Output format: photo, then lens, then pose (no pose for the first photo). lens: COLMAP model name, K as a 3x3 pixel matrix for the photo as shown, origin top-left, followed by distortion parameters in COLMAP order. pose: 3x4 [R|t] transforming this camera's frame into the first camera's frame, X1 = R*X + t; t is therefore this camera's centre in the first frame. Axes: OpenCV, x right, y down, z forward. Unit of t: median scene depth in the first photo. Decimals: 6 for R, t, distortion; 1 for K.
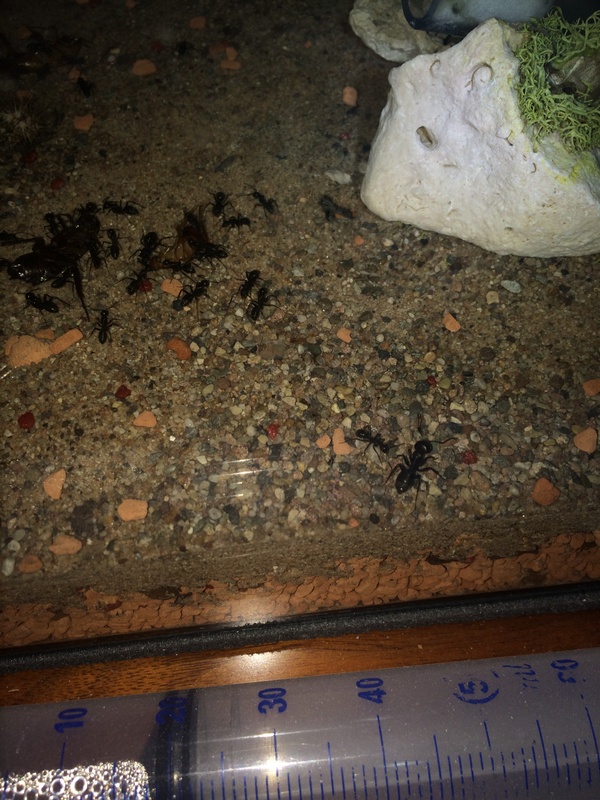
lens RADIAL K [[691.9, 0, 300.0], [0, 691.9, 400.0], [0, 0, 1]] dist [0.048548, -0.098746]
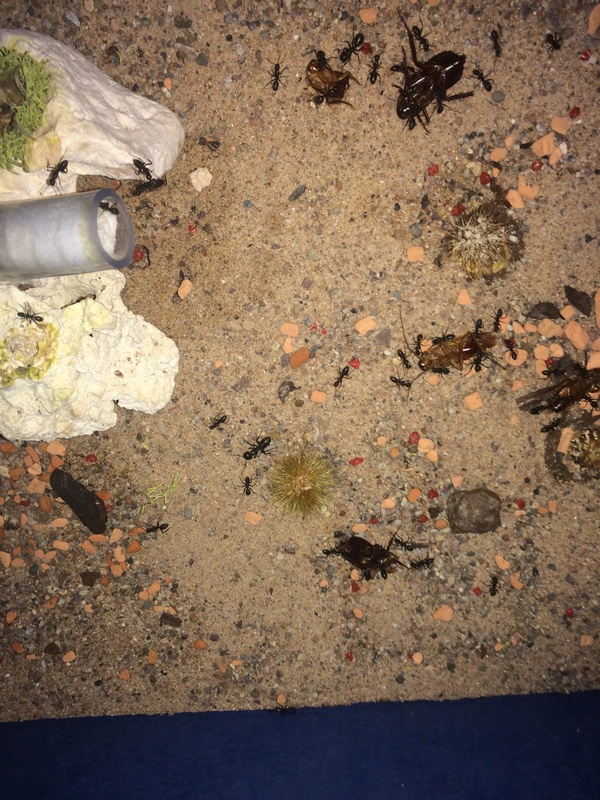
lens RADIAL K [[691.9, 0, 300.0], [0, 691.9, 400.0], [0, 0, 1]] dist [0.048548, -0.098746]
pose [[-0.996249, -0.057992, -0.064227, -0.069818], [0.037042, -0.956572, 0.289135, -1.226774], [-0.078206, 0.285671, 0.955131, -0.038054]]
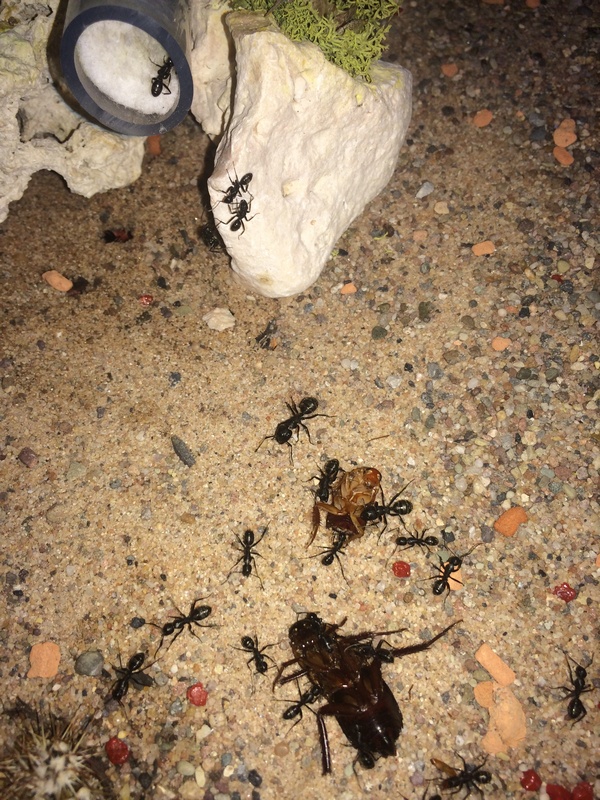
lens RADIAL K [[691.9, 0, 300.0], [0, 691.9, 400.0], [0, 0, 1]] dist [0.048548, -0.098746]
pose [[0.106500, -0.915099, 0.388910, -0.390699], [0.806559, 0.308246, 0.504427, -0.746156], [-0.581481, 0.259958, 0.770910, 0.438602]]
